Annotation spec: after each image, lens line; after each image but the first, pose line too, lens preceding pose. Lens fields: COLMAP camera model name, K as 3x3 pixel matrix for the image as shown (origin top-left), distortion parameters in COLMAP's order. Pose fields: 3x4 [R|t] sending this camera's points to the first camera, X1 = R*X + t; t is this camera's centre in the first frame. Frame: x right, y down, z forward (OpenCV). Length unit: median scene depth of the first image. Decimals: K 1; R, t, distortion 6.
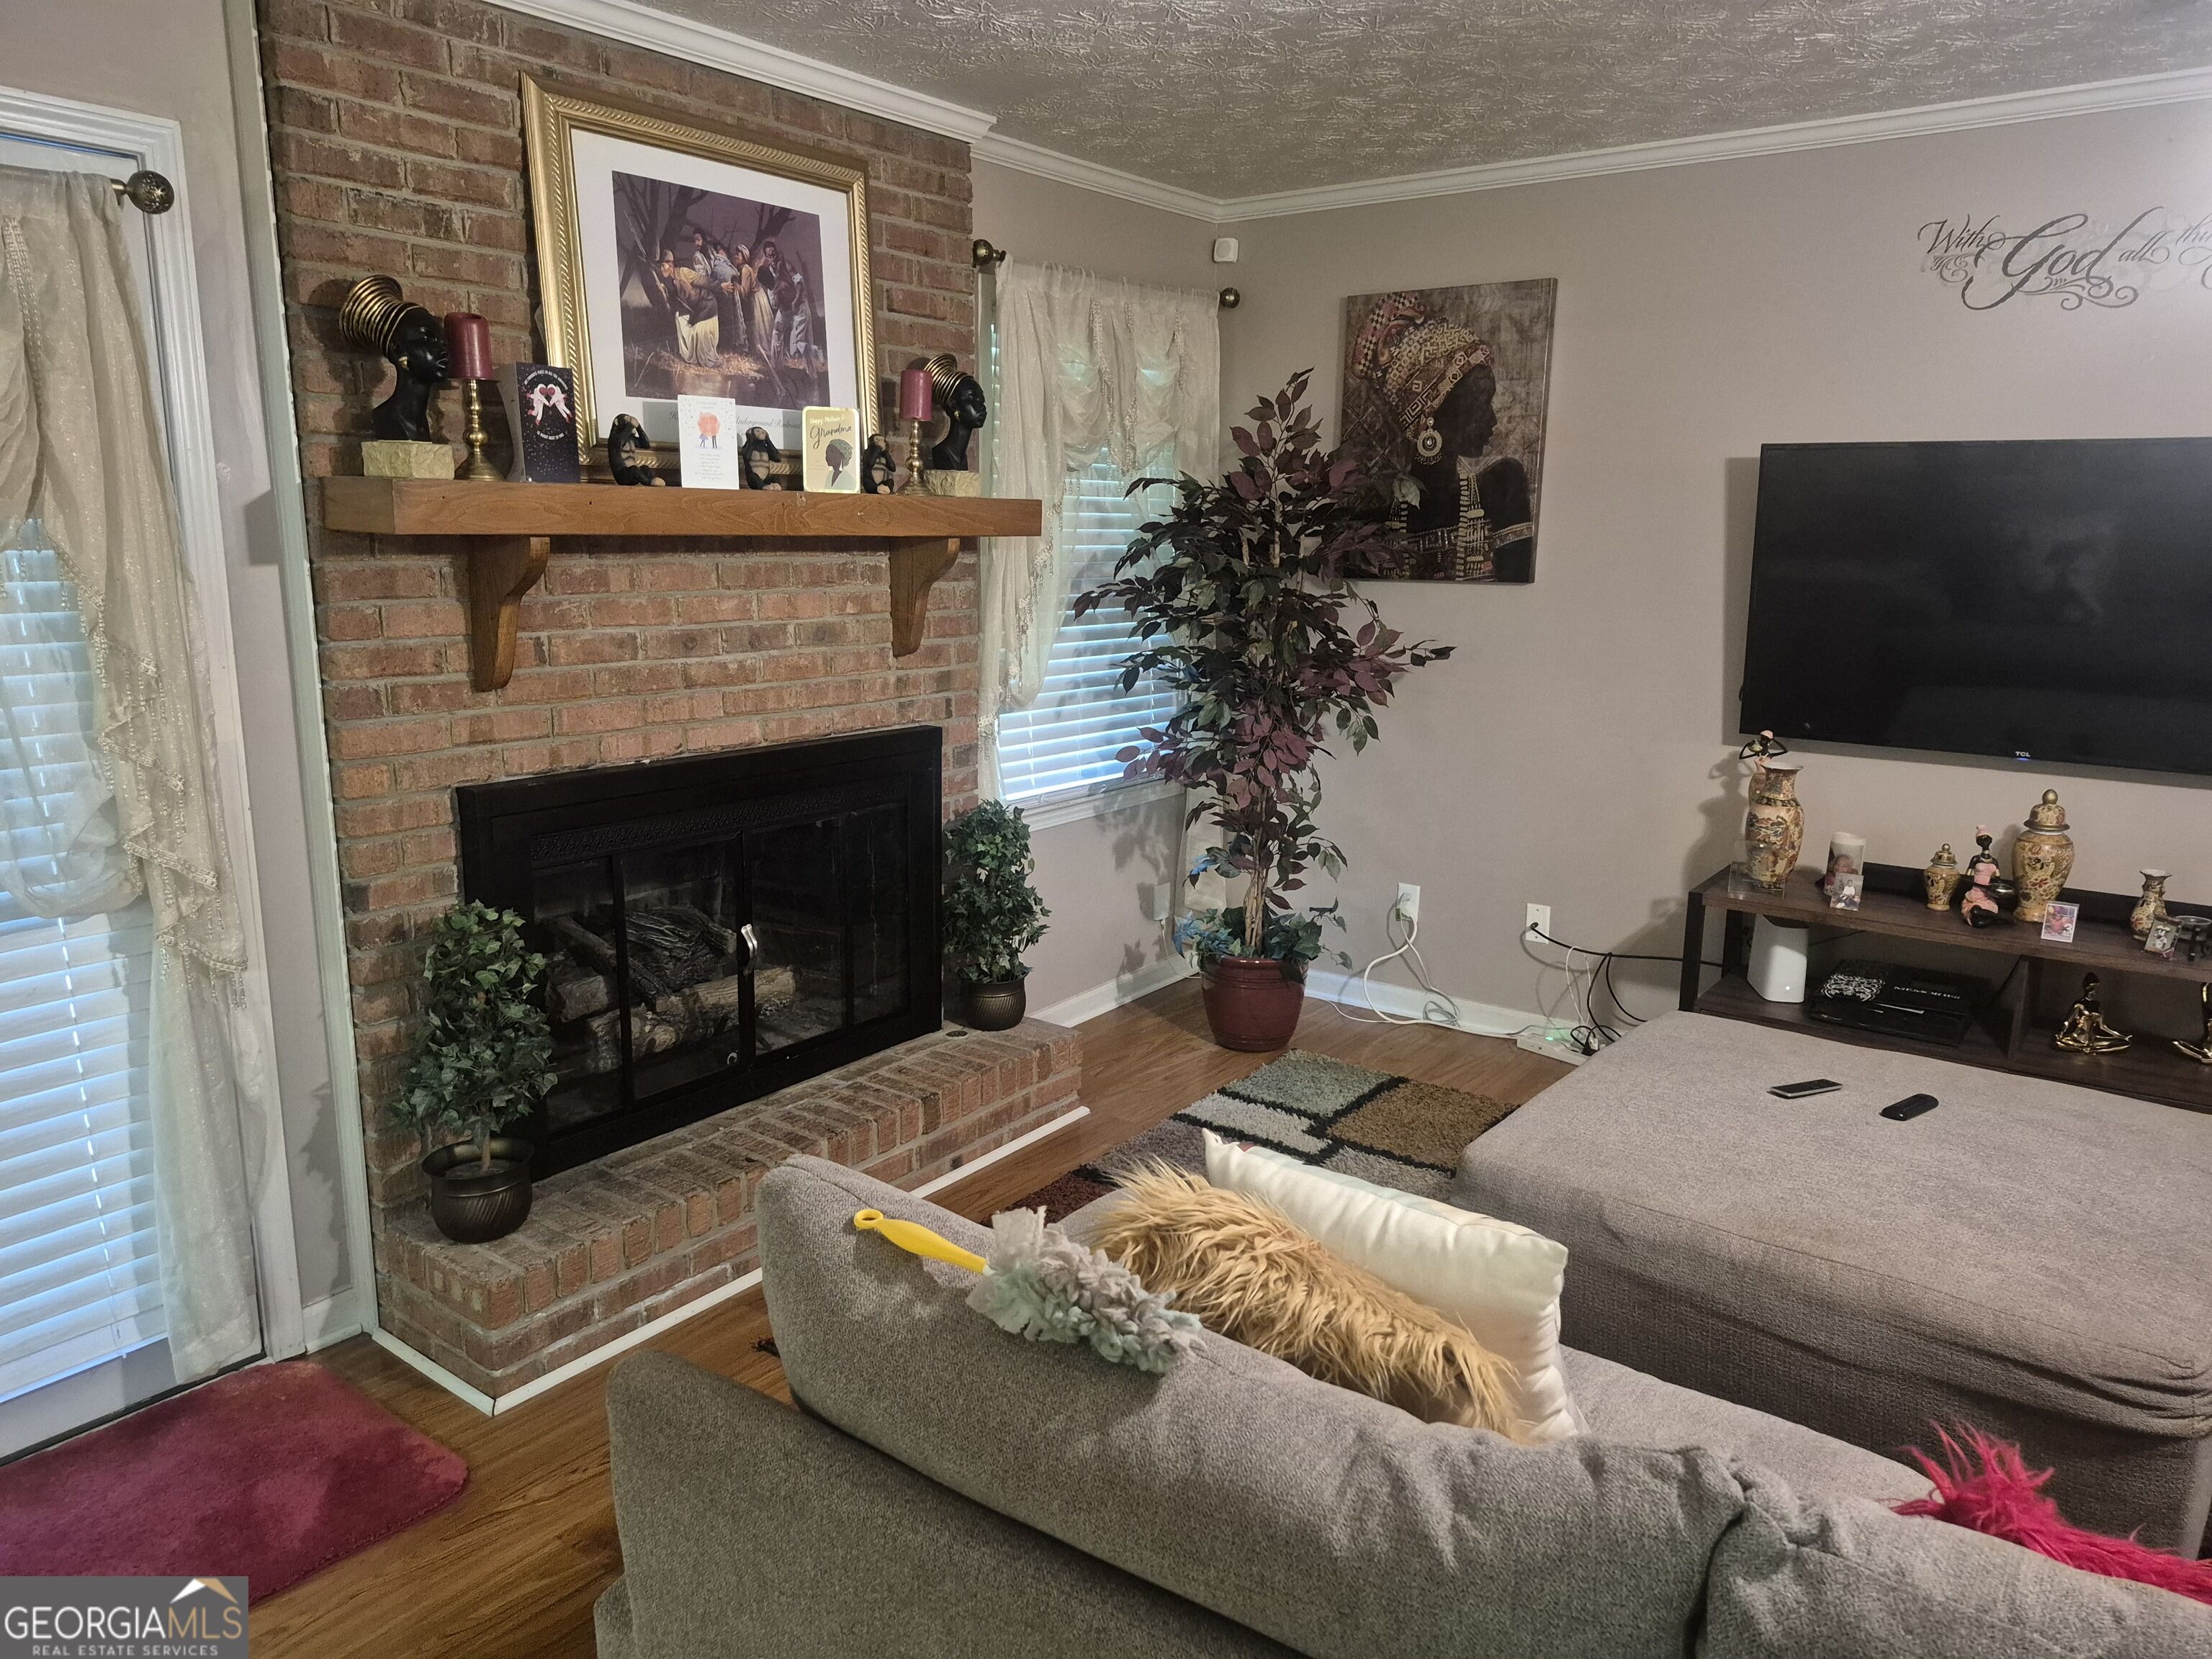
lens RADIAL K [[1525.2, 0, 1094.4], [0, 1525.2, 833.2], [0, 0, 1]] dist [0.144502, -0.208290]
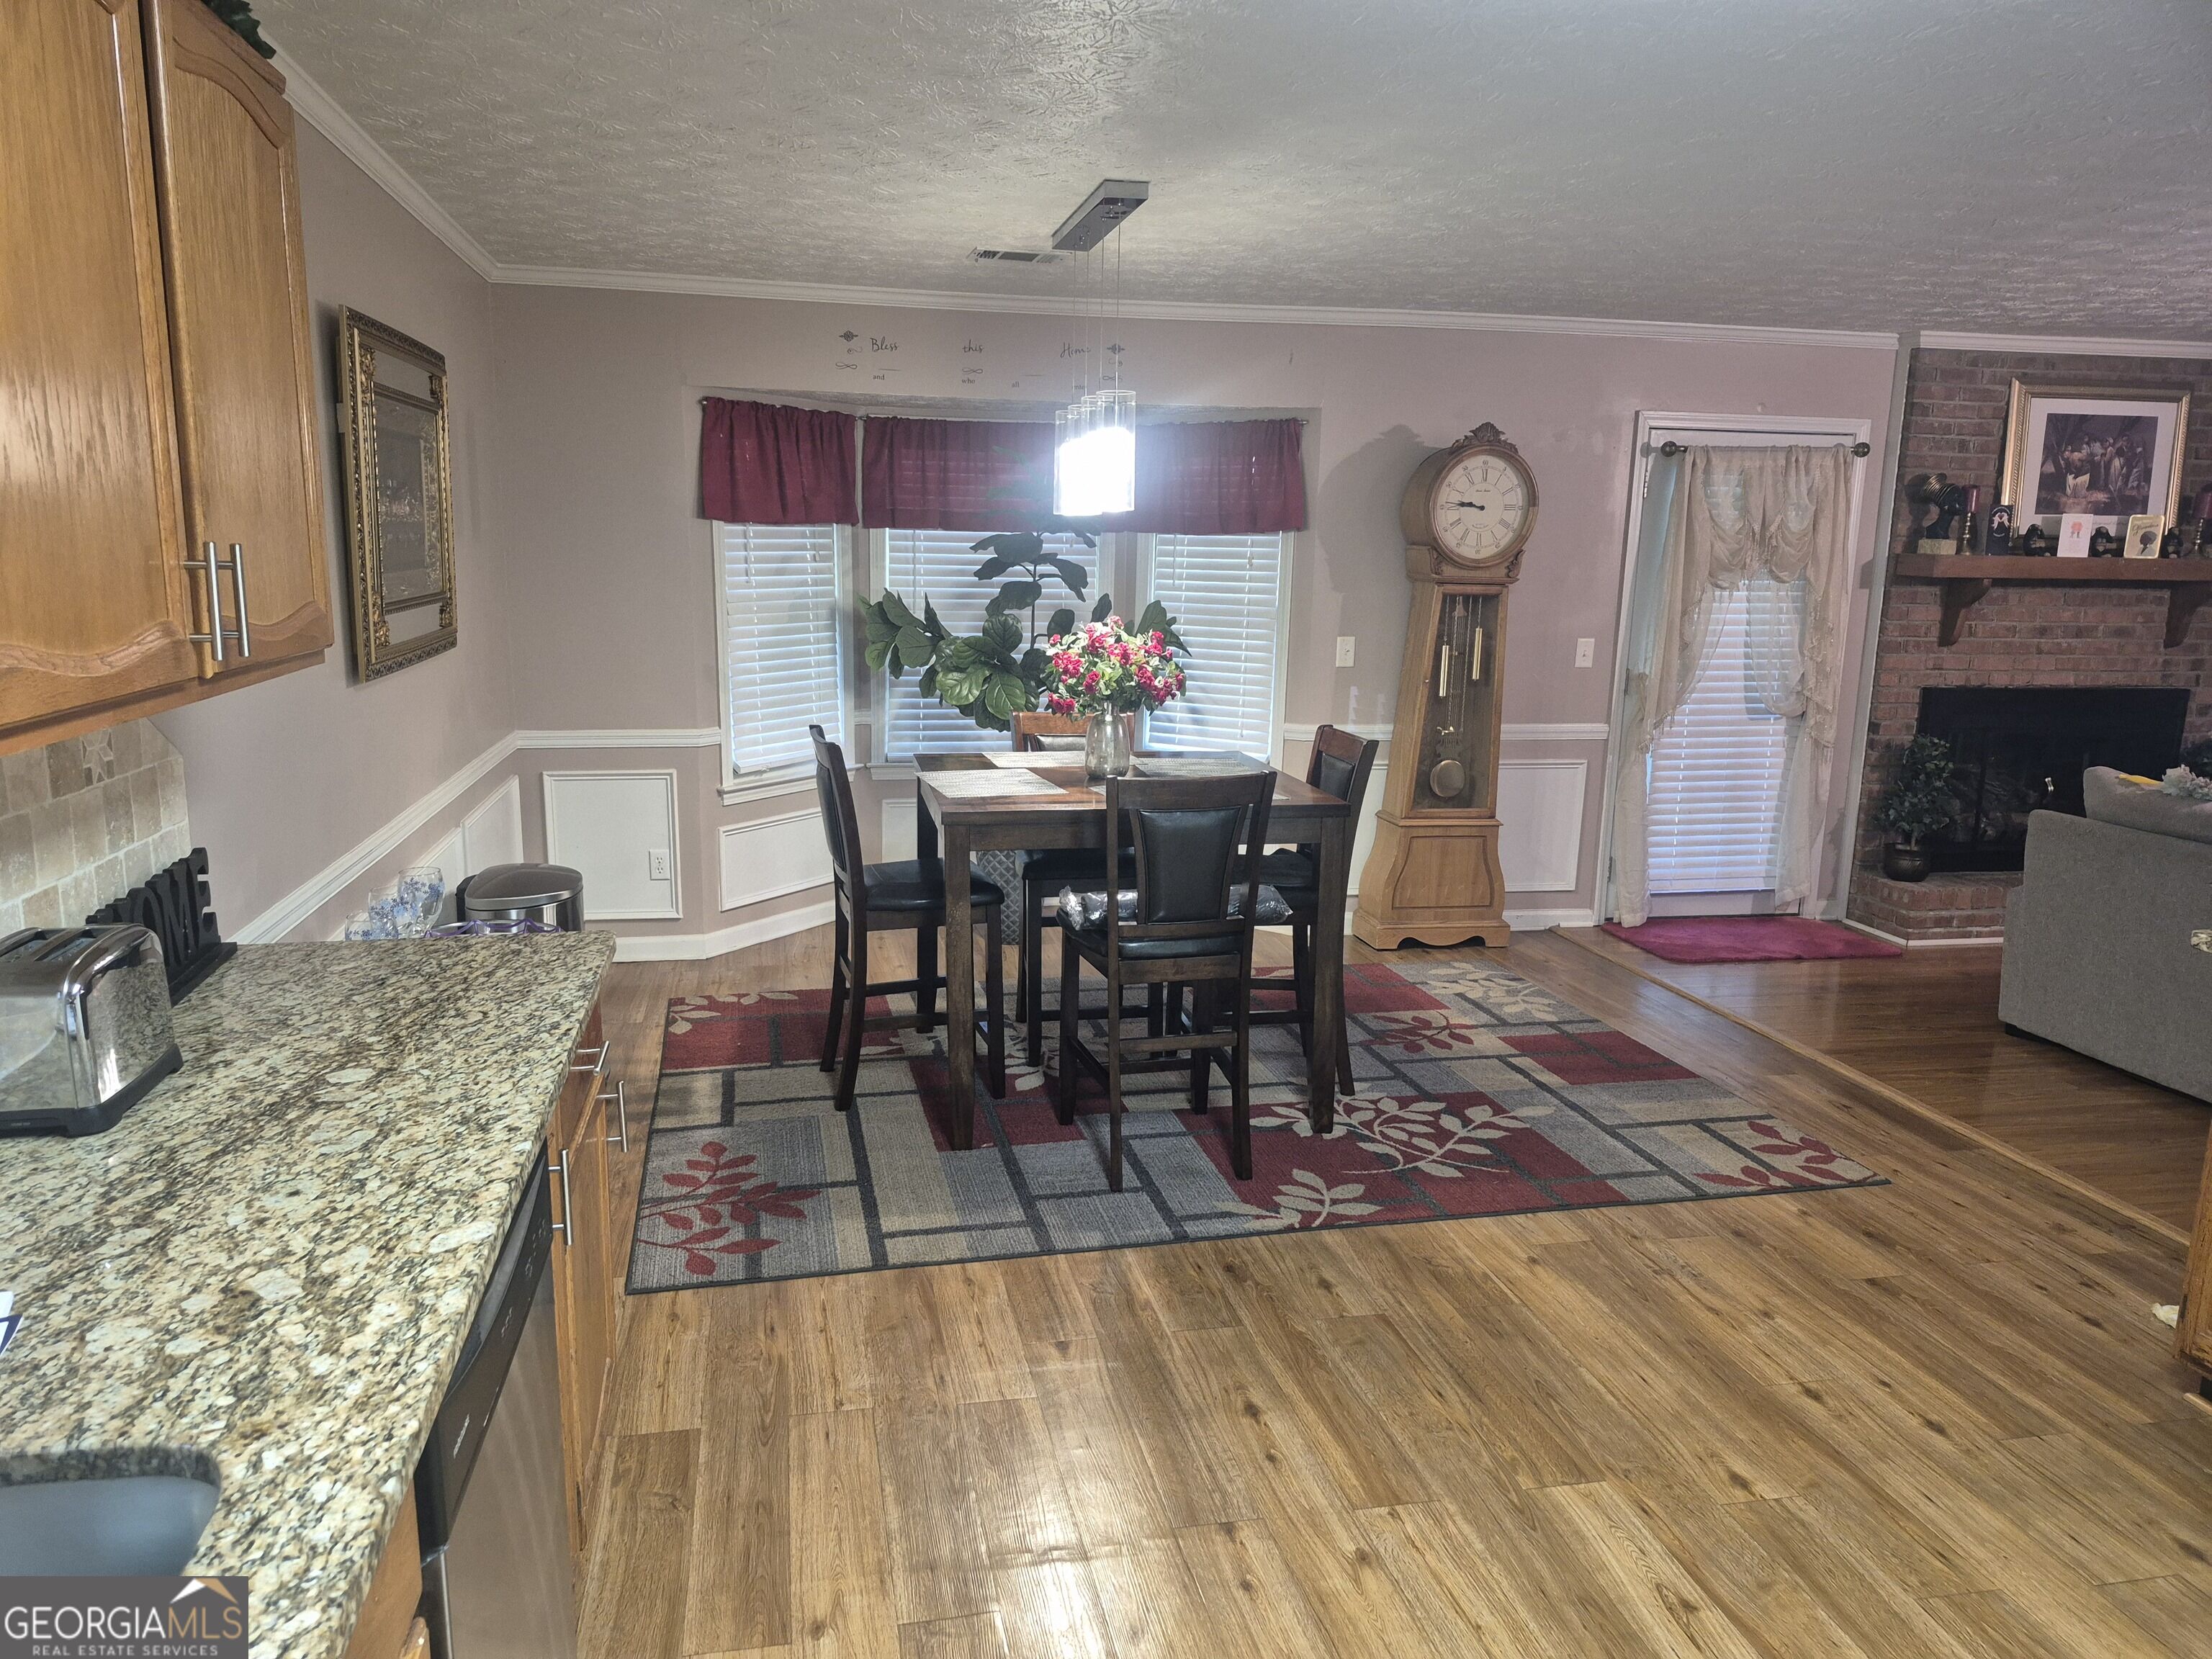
lens RADIAL K [[1513.3, 0, 1096.6], [0, 1513.3, 828.3], [0, 0, 1]] dist [0.007476, -0.002314]
pose [[0.732512, 0.131563, -0.667920, 0.208123], [-0.148409, 0.988410, 0.031930, 0.275285], [0.664380, 0.075736, 0.743548, -1.401990]]
